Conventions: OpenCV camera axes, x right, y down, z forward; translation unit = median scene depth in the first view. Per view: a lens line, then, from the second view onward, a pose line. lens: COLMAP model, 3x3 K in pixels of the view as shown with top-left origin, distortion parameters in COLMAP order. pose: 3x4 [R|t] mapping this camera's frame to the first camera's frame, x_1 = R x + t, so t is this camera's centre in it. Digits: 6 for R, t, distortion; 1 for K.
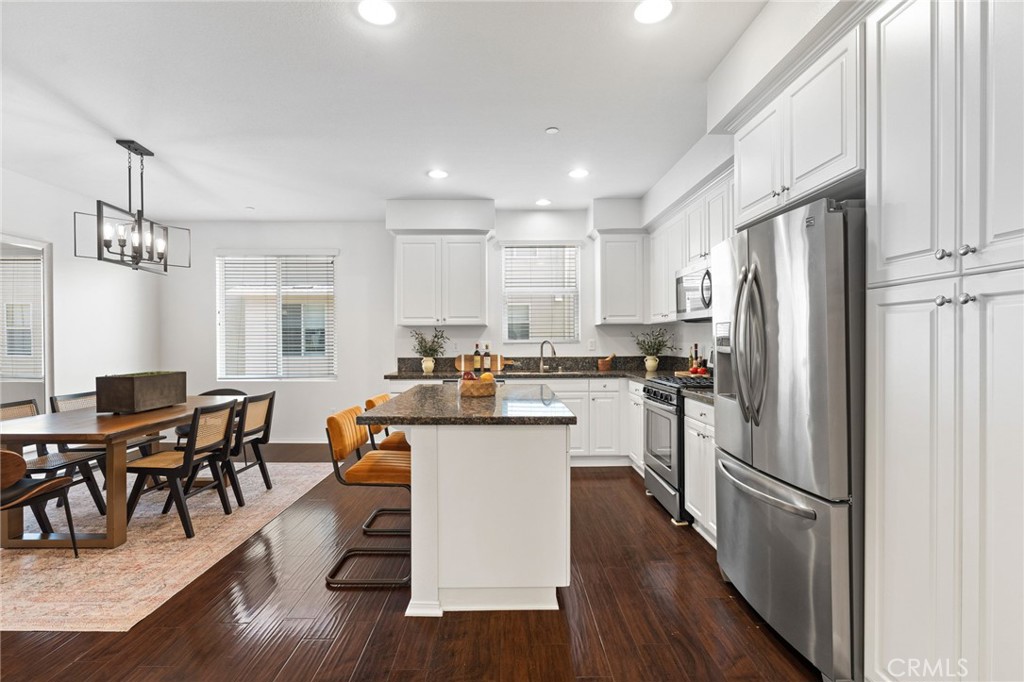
lens RADIAL K [[483.4, 0, 509.8], [0, 483.4, 344.4], [0, 0, 1]] dist [-0.009940, 0.002890]
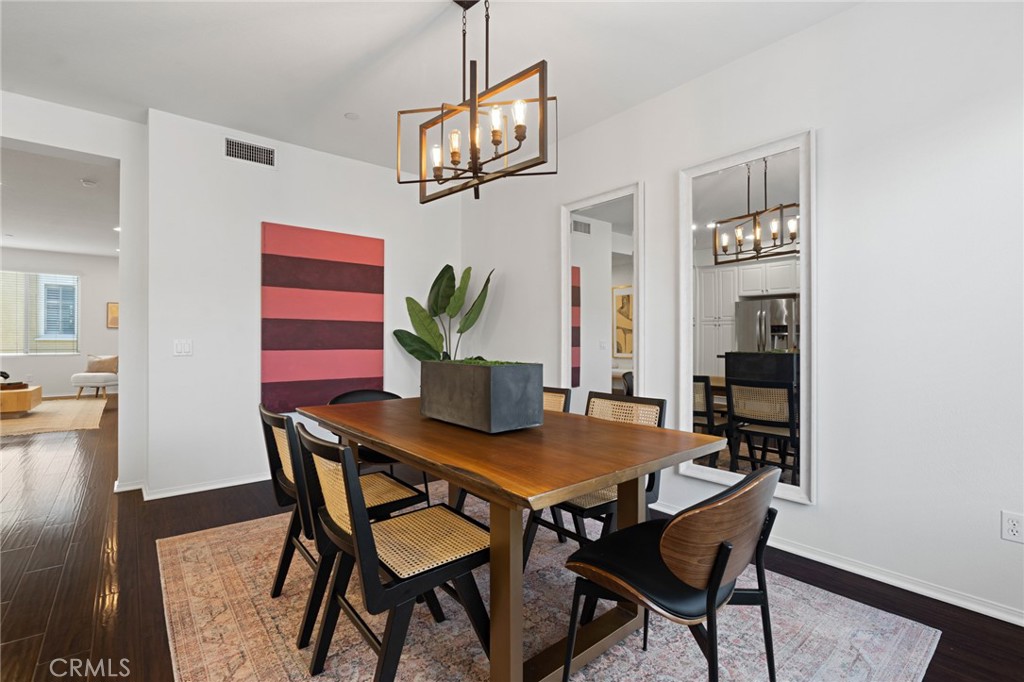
lens RADIAL K [[461.2, 0, 510.5], [0, 461.2, 342.4], [0, 0, 1]] dist [-0.013744, 0.003426]
pose [[-0.772996, -0.001645, -0.634408, -0.436832], [-0.011967, 0.999857, 0.011988, 0.030653], [0.634298, 0.016859, -0.772905, 1.451035]]
